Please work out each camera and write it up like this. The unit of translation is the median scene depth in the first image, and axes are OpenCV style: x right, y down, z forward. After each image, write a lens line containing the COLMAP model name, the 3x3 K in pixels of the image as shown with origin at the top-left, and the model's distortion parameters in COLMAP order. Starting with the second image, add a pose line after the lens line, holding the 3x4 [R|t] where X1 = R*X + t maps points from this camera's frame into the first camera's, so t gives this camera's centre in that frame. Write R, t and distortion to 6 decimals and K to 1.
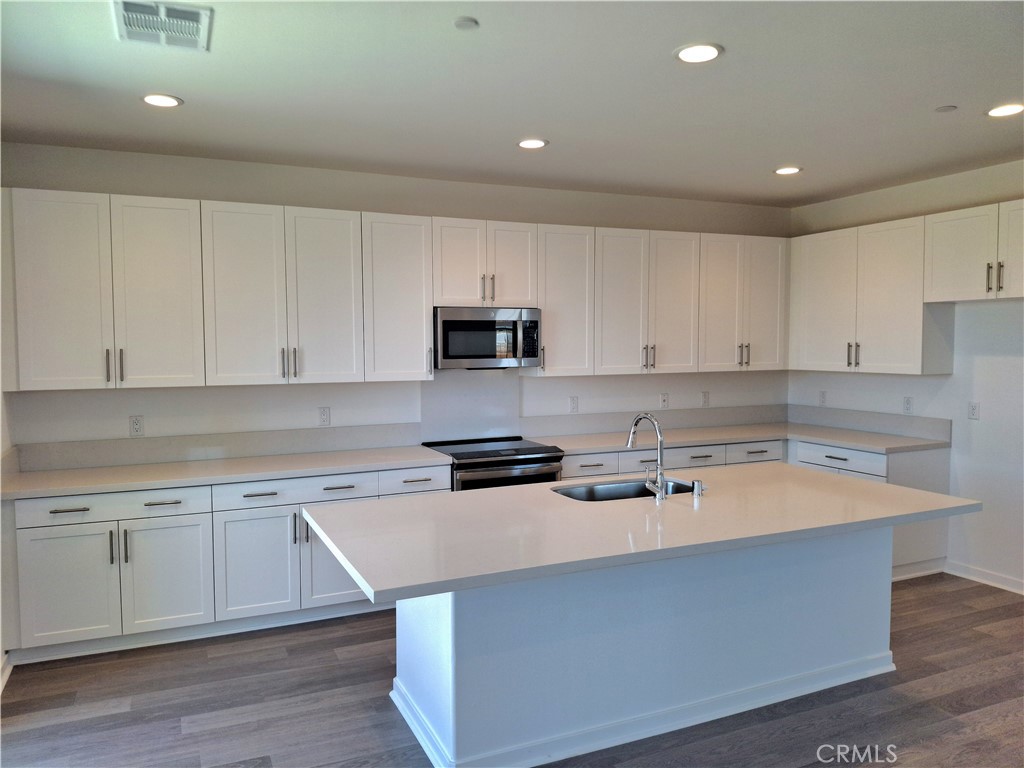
lens RADIAL K [[747.2, 0, 504.6], [0, 747.2, 398.4], [0, 0, 1]] dist [0.075354, -0.122134]
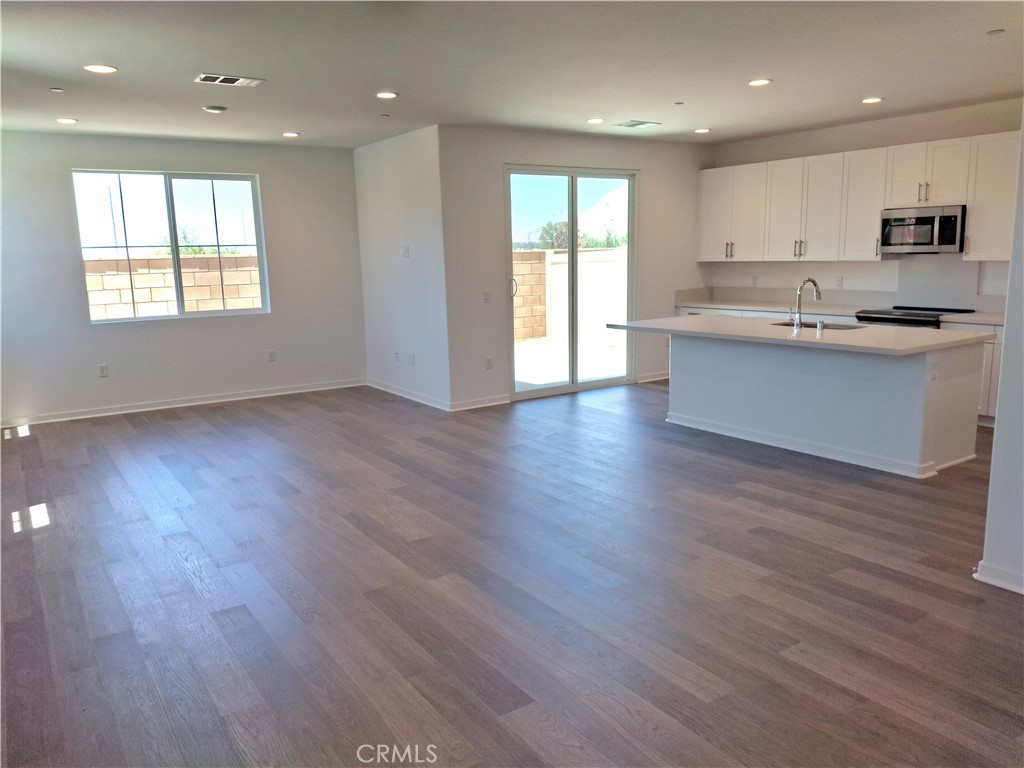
lens RADIAL K [[747.2, 0, 504.6], [0, 747.2, 398.4], [0, 0, 1]] dist [0.075354, -0.122134]
pose [[0.177363, 0.195083, -0.964617, 1.162256], [-0.048497, 0.980698, 0.189418, -0.003963], [0.982950, 0.013185, 0.183401, 0.008585]]
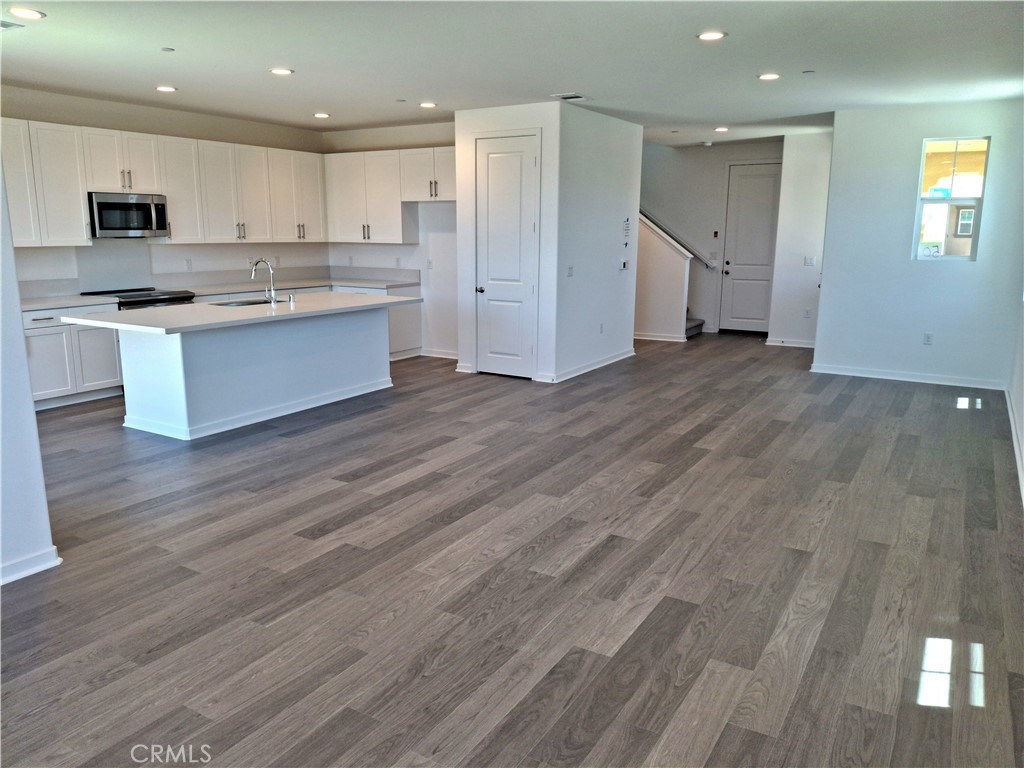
lens RADIAL K [[747.2, 0, 504.6], [0, 747.2, 398.4], [0, 0, 1]] dist [0.075354, -0.122134]
pose [[0.824510, -0.113881, 0.554269, -0.256642], [0.030949, 0.987148, 0.156782, 0.056676], [-0.565000, -0.112114, 0.817438, -0.590915]]
